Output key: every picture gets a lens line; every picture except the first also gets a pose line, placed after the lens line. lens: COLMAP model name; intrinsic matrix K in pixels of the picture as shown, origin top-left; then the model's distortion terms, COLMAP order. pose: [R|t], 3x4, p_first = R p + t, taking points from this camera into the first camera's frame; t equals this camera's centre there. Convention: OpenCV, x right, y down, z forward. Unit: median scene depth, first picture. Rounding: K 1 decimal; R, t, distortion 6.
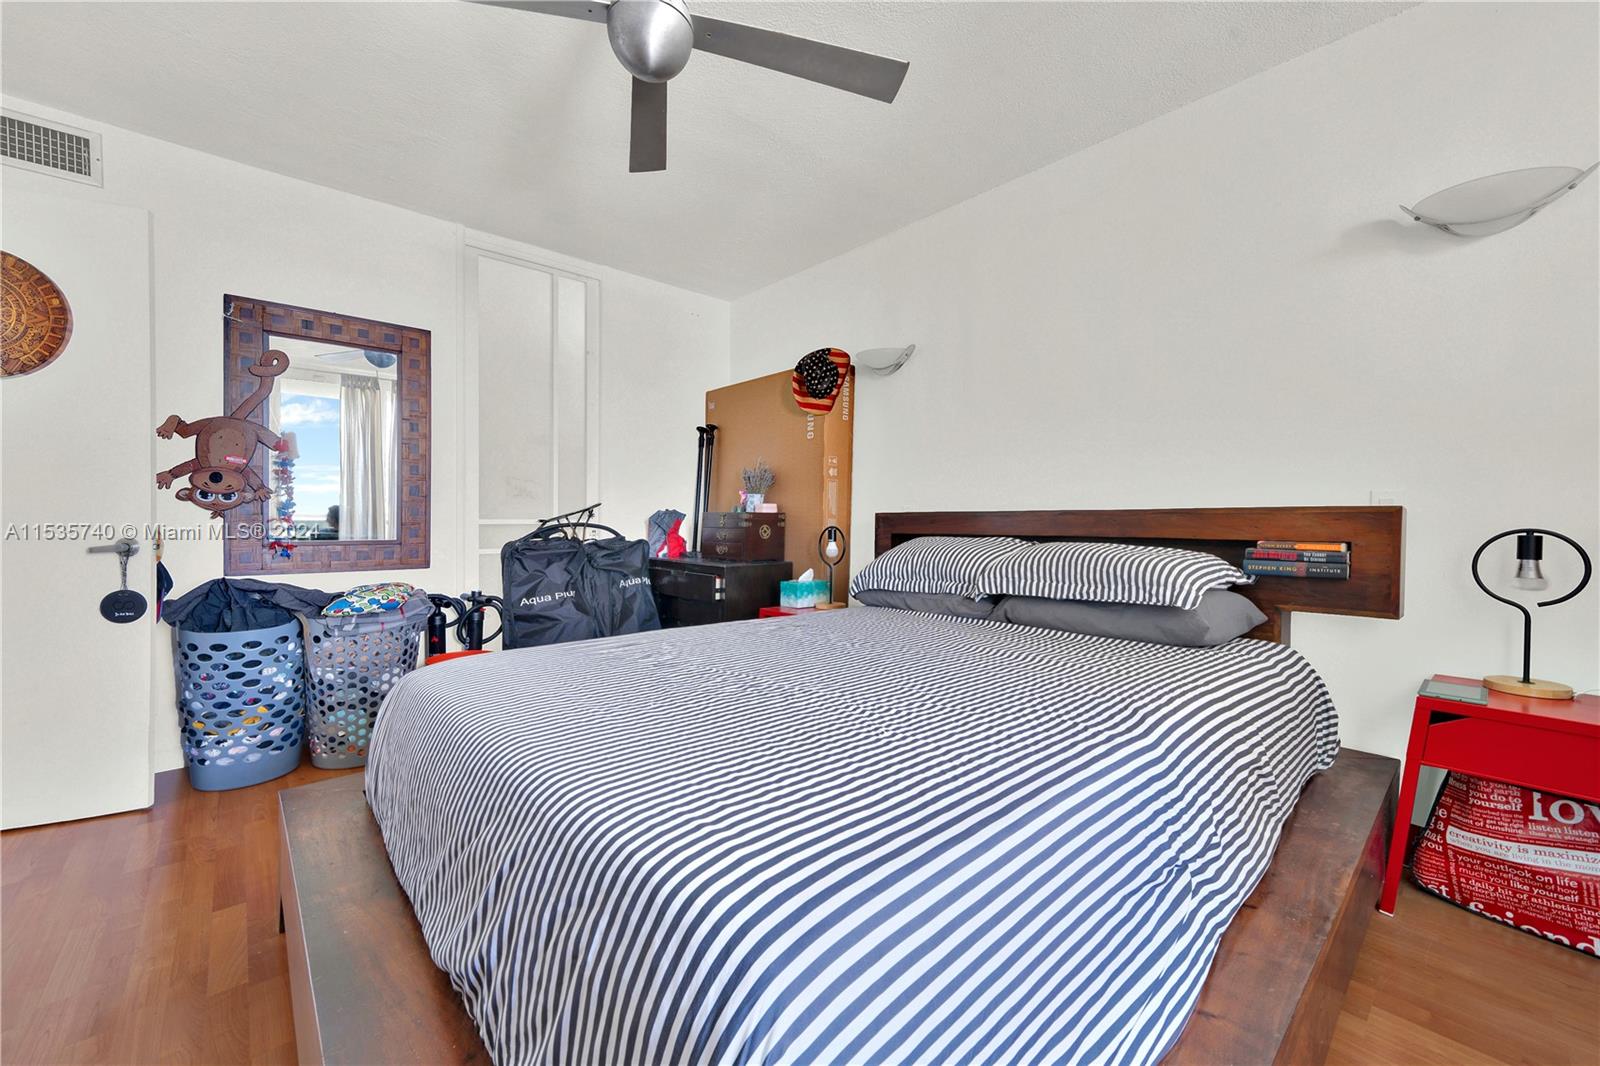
lens RADIAL K [[957.5, 0, 800.0], [0, 957.5, 533.0], [0, 0, 1]] dist [-0.001361, -0.000245]
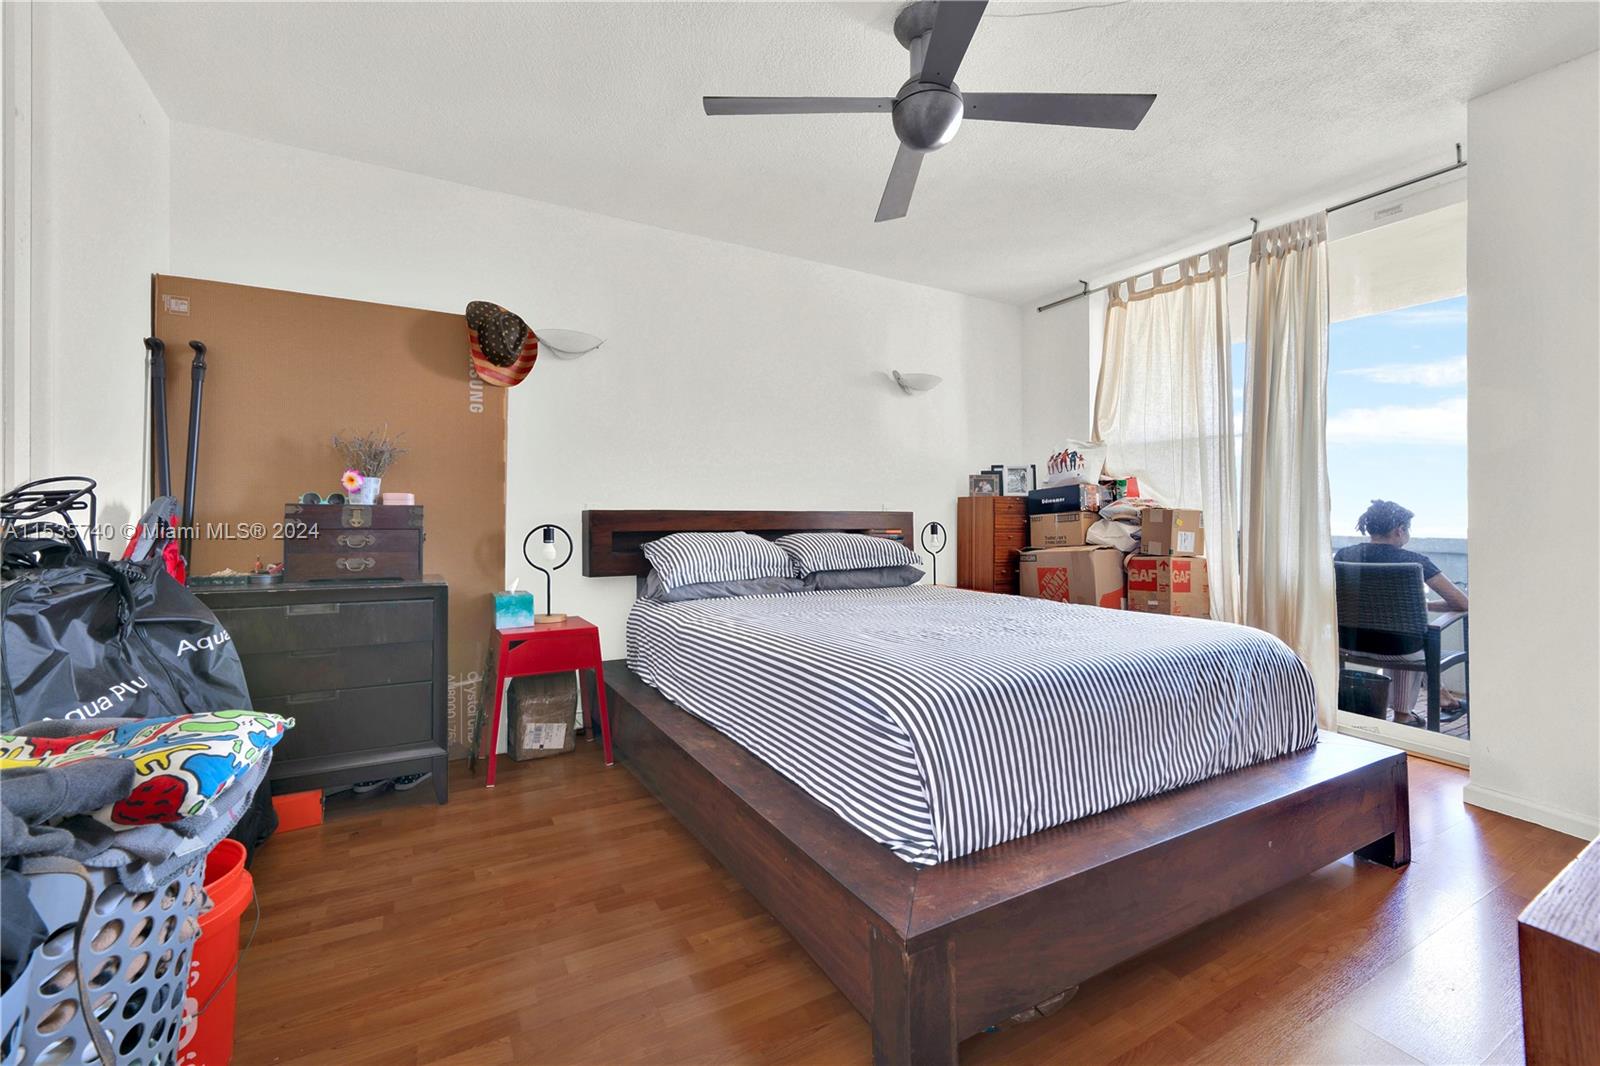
lens RADIAL K [[661.6, 0, 797.4], [0, 661.6, 533.2], [0, 0, 1]] dist [0.001152, 0.000146]
pose [[0.026548, -0.019165, 0.999464, -0.518578], [0.014897, 0.999713, 0.018774, -0.005690], [-0.999537, 0.014391, 0.026826, 0.711952]]
